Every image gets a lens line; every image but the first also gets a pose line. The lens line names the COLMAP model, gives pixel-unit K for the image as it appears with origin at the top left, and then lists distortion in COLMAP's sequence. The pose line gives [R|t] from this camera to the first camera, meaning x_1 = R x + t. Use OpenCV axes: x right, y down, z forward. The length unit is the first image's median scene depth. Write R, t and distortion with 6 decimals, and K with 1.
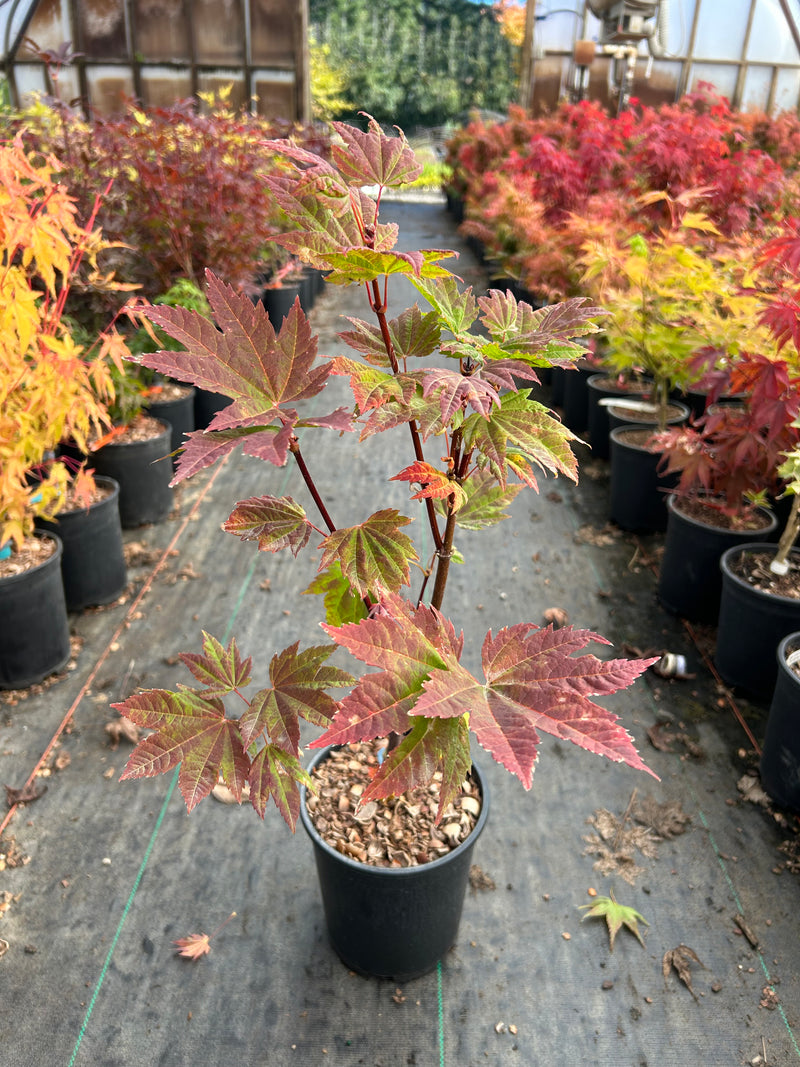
lens RADIAL K [[787.9, 0, 404.9], [0, 787.9, 534.4], [0, 0, 1]] dist [0.048519, -0.042112]
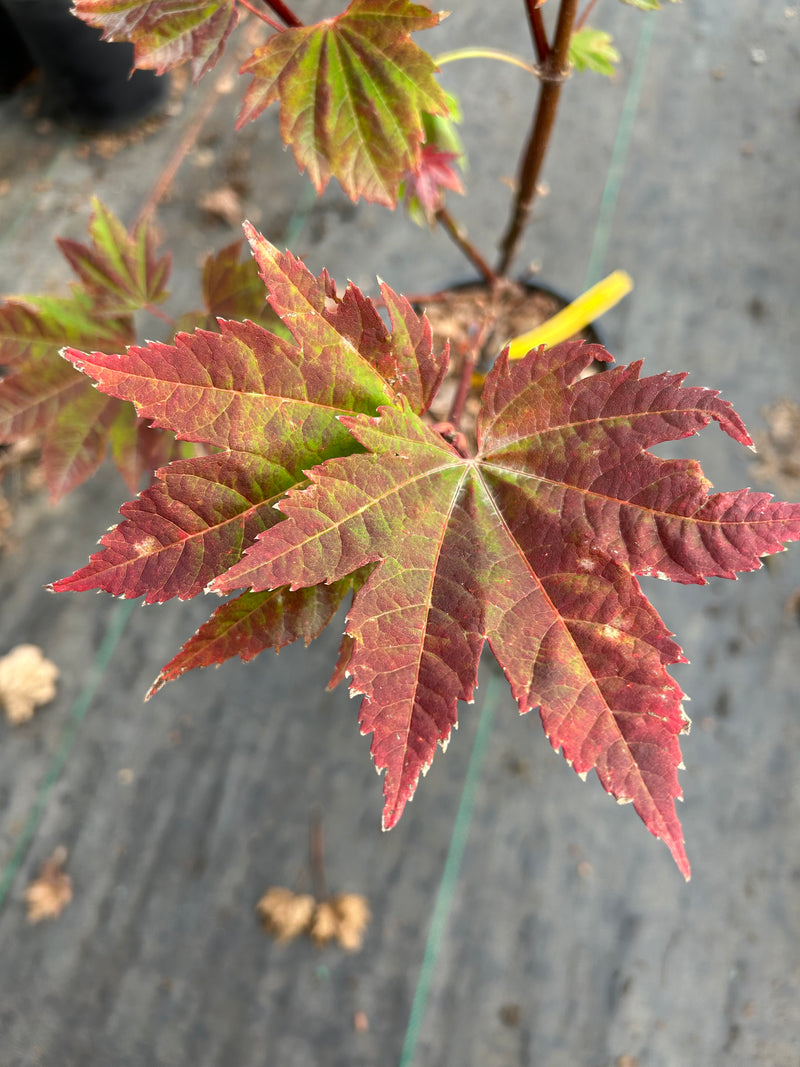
lens RADIAL K [[820.5, 0, 400.0], [0, 820.5, 533.5], [0, 0, 1]] dist [-0.007239, -0.006200]
pose [[0.961691, 0.206155, -0.180696, 0.064740], [-0.051064, 0.782322, 0.620778, -0.037376], [0.269339, -0.587769, 0.762879, 0.224818]]
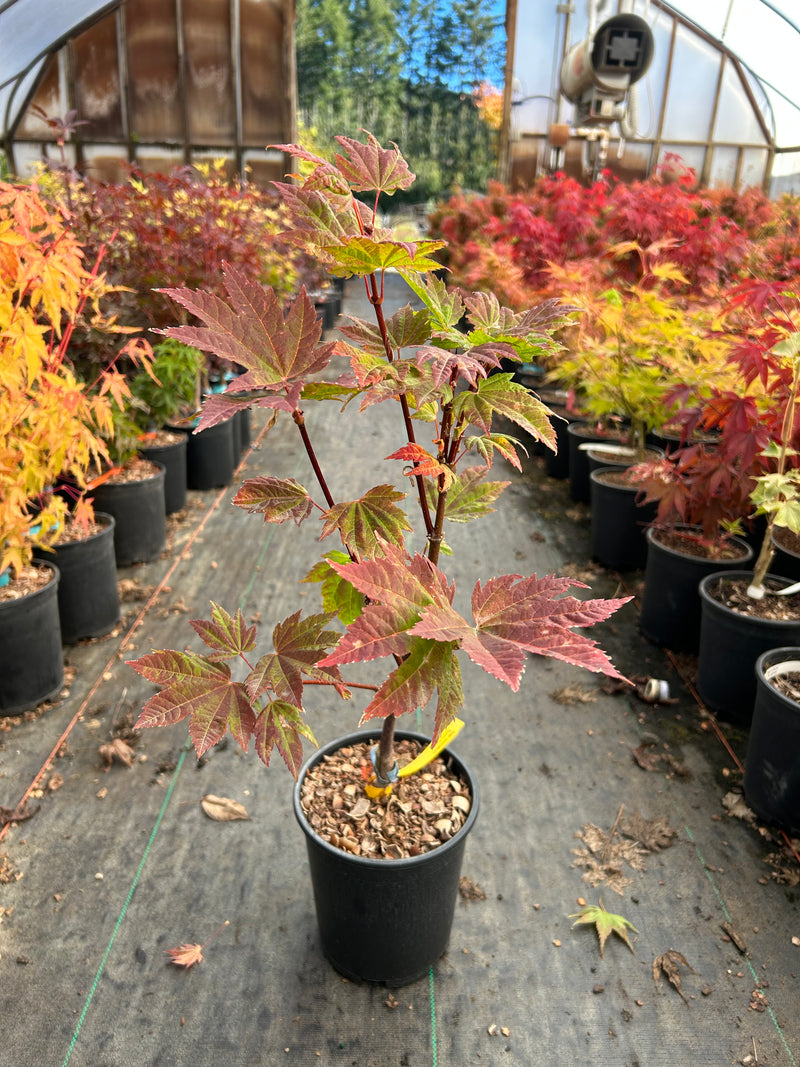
lens RADIAL K [[784.2, 0, 400.0], [0, 784.2, 533.5], [0, 0, 1]] dist [0.053295, -0.041906]
pose [[0.999915, -0.003140, 0.012631, -0.006304], [0.004111, 0.996976, -0.077606, 0.057700], [-0.012349, 0.077651, 0.996904, -0.036741]]
